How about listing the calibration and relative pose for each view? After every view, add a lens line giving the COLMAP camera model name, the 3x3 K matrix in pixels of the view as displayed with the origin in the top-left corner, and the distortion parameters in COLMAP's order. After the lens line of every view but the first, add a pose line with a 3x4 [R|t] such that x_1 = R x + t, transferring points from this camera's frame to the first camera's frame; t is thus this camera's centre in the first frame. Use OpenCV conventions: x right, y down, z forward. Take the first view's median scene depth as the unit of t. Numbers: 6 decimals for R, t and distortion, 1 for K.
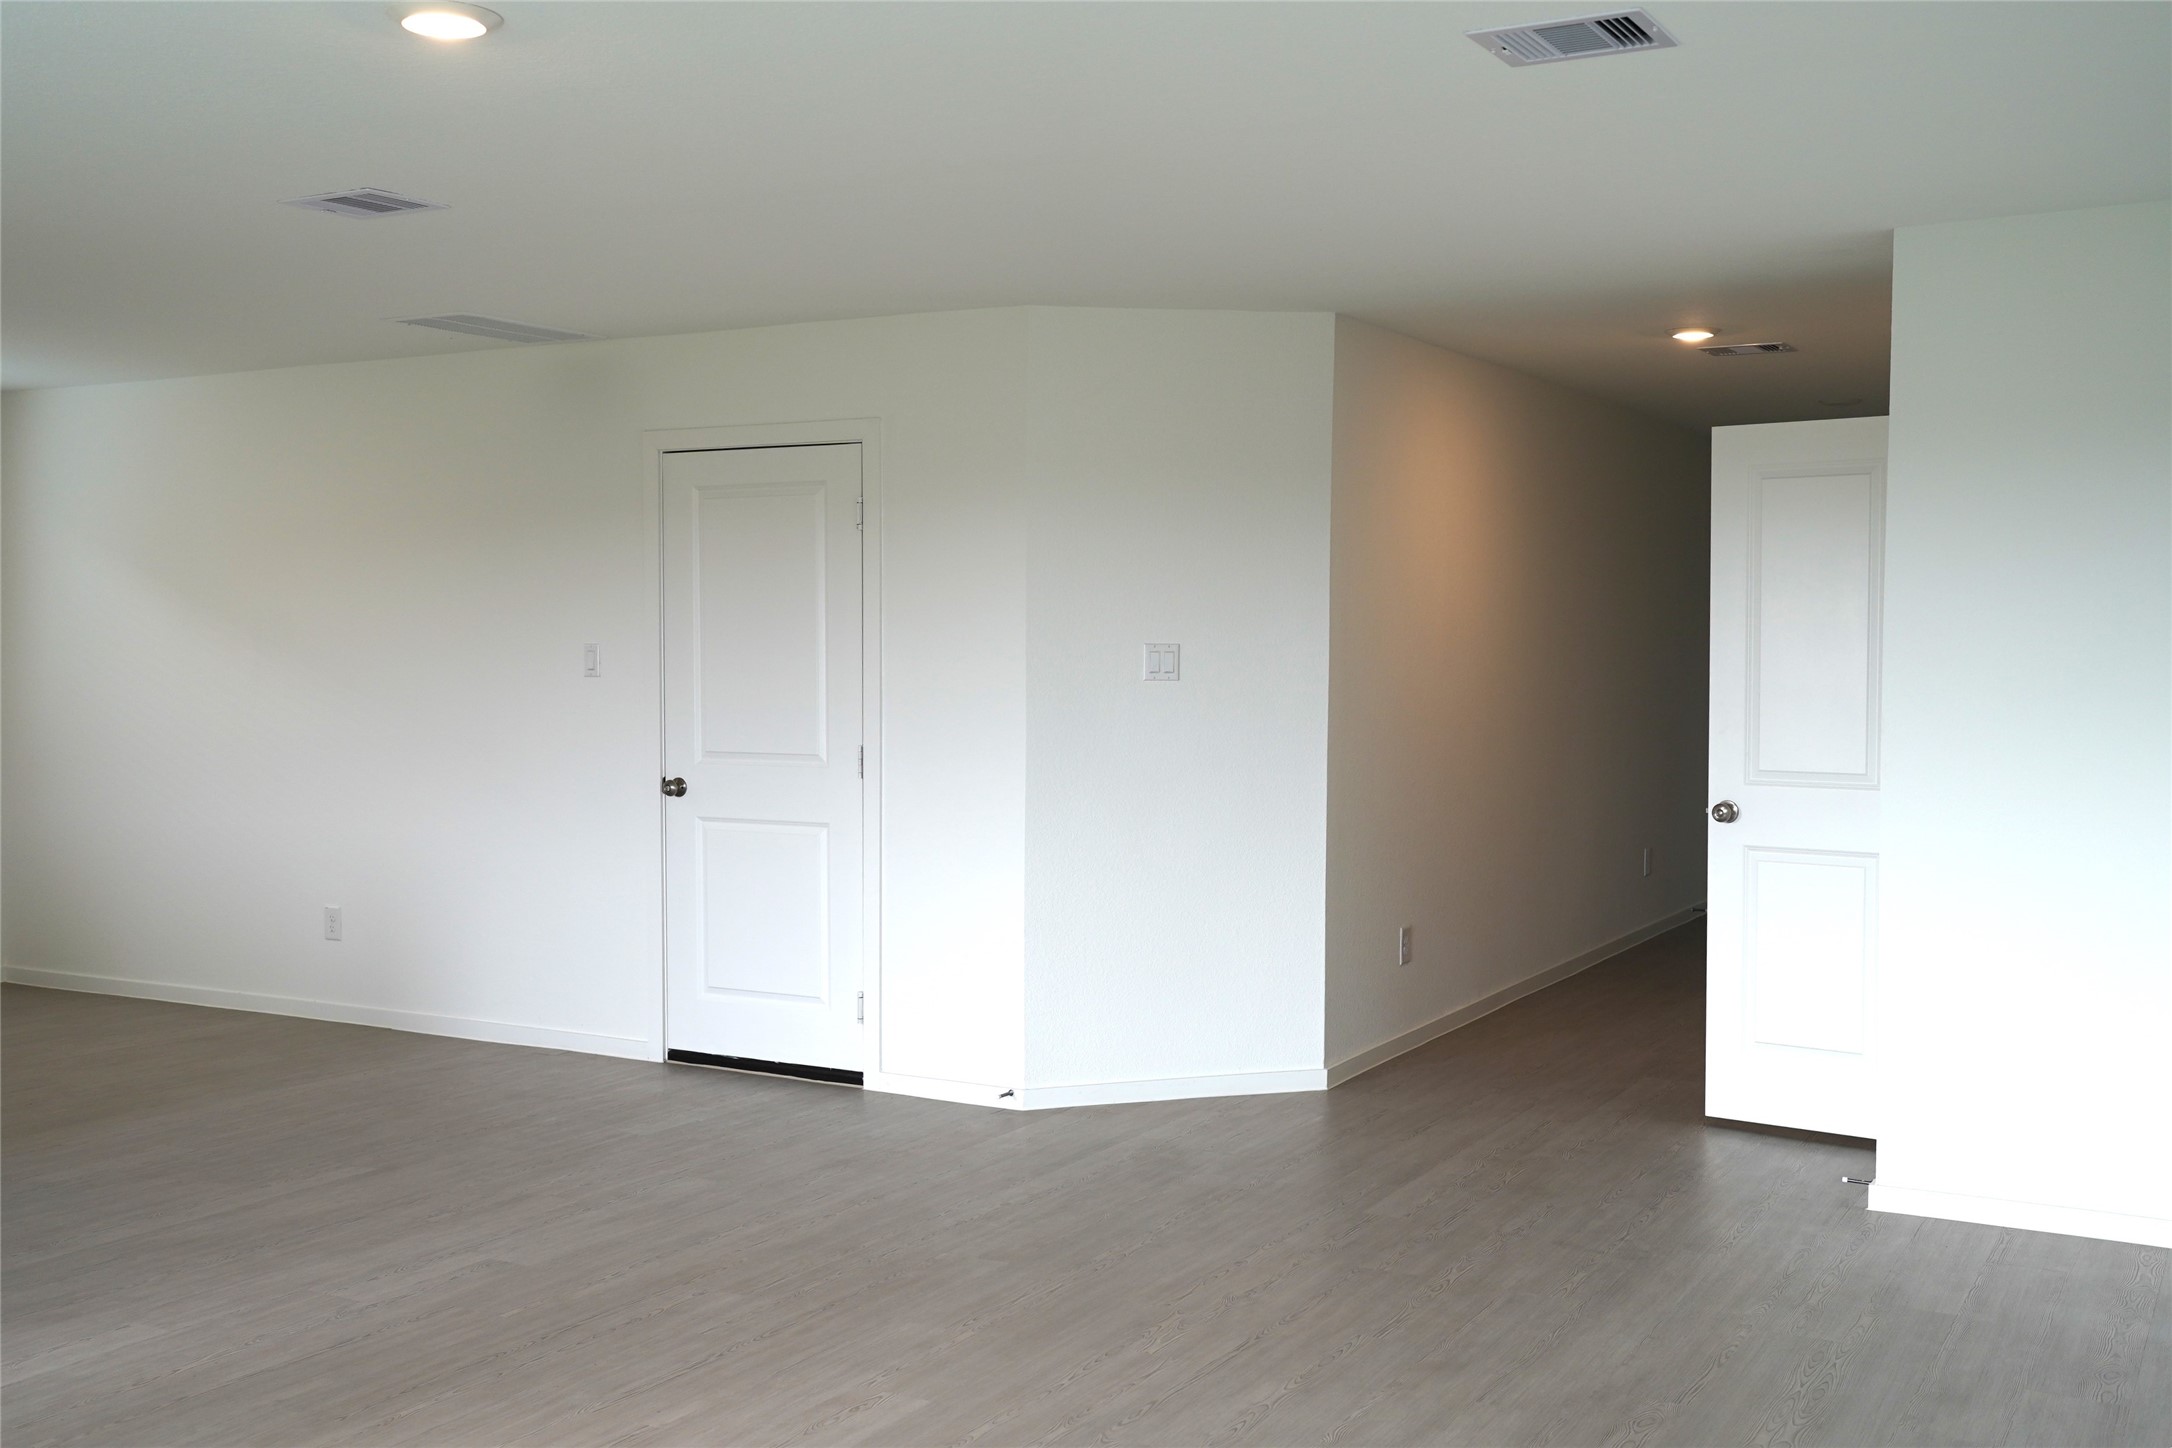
lens RADIAL K [[2223.5, 0, 1119.0], [0, 2223.5, 733.8], [0, 0, 1]] dist [-0.058728, 0.146324]
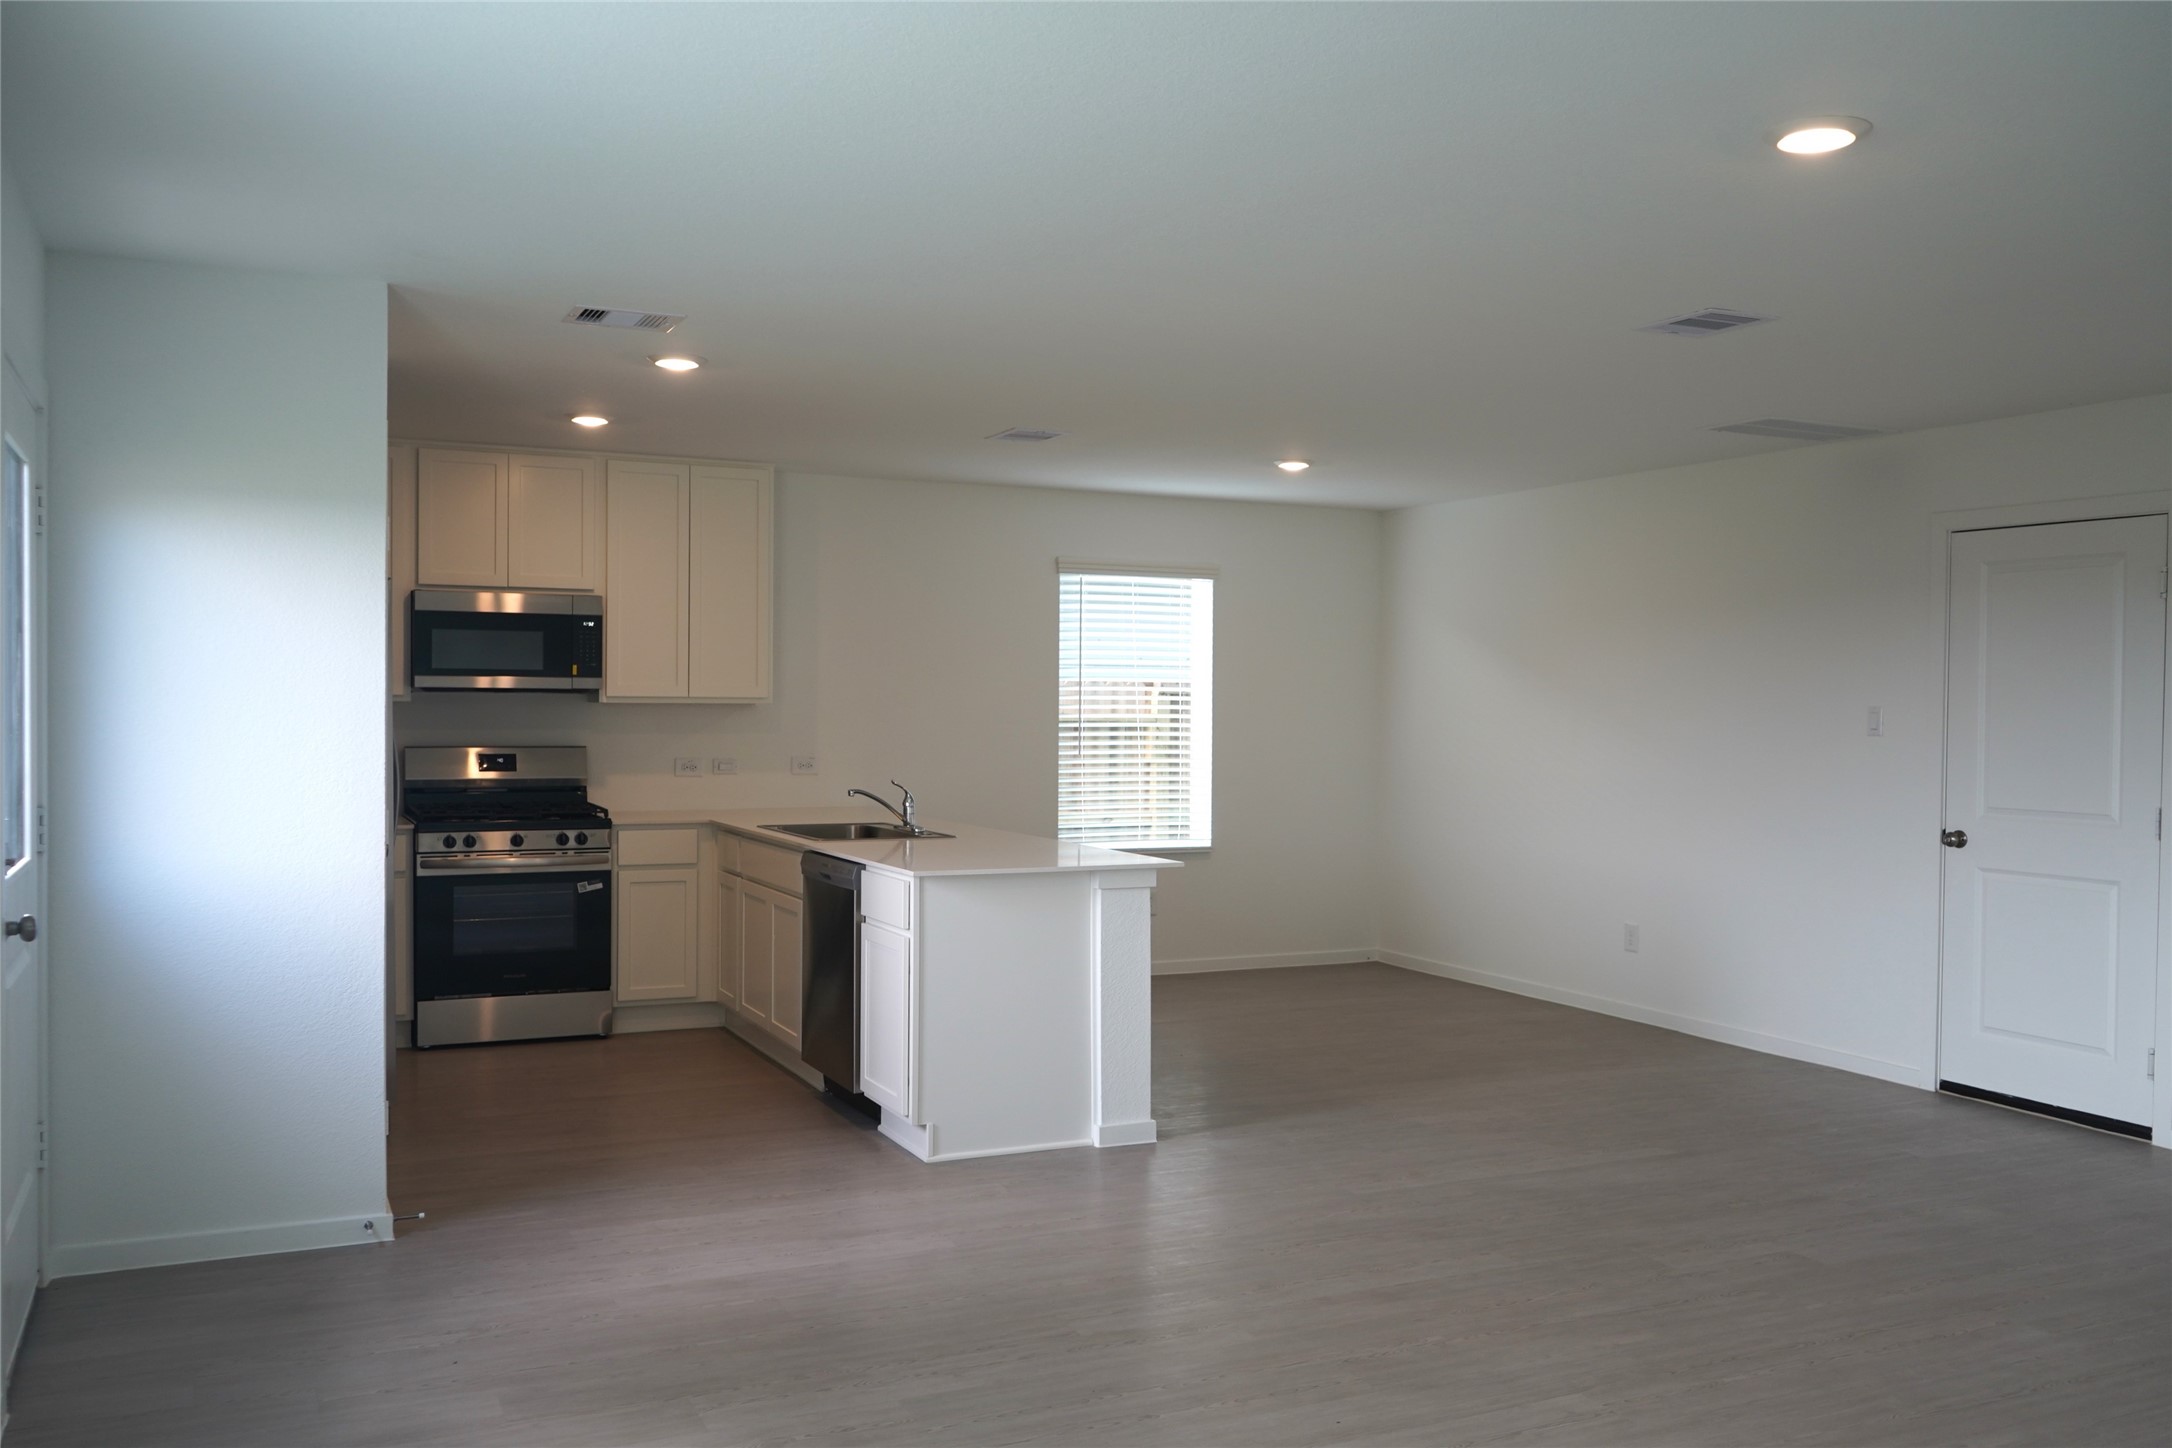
lens RADIAL K [[1820.0, 0, 1082.6], [0, 1820.0, 727.2], [0, 0, 1]] dist [0.003072, 0.008873]
pose [[0.815025, 0.018229, -0.579138, -0.035173], [-0.036927, 0.999107, -0.020519, 0.003845], [0.578247, 0.038109, 0.814971, 0.025082]]
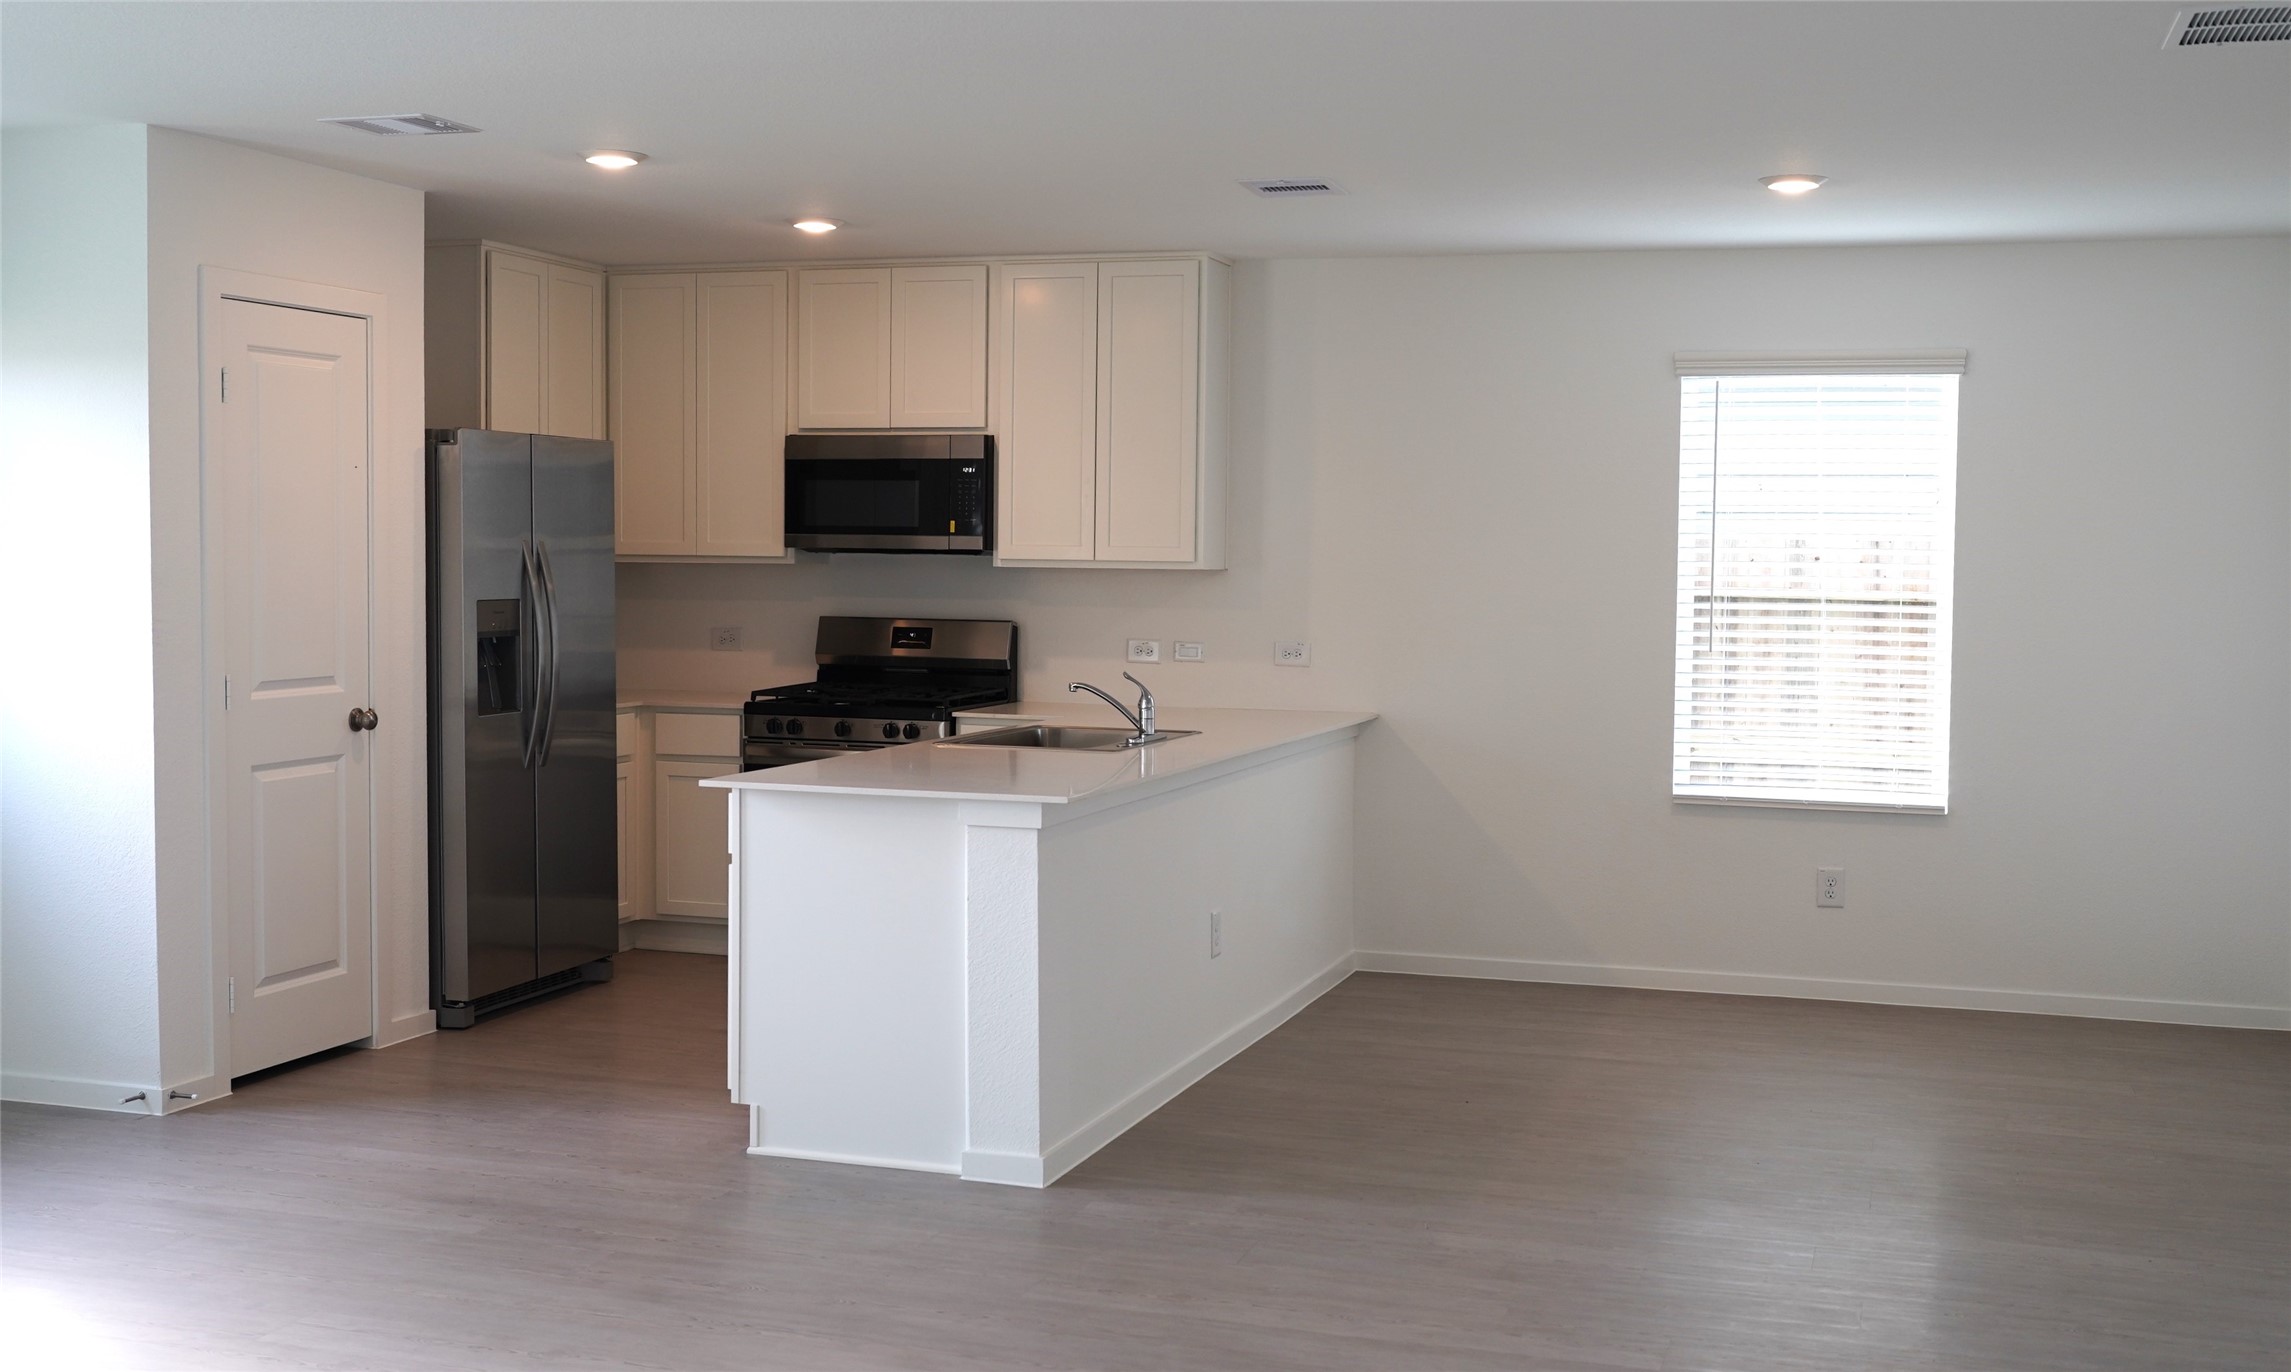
lens RADIAL K [[2487.9, 0, 1145.1], [0, 2487.9, 639.0], [0, 0, 1]] dist [0.001592, 0.001473]
pose [[0.188321, 0.040494, -0.981272, 0.311606], [-0.057835, 0.997873, 0.030080, -0.029543], [0.980403, 0.051087, 0.190262, 0.613064]]
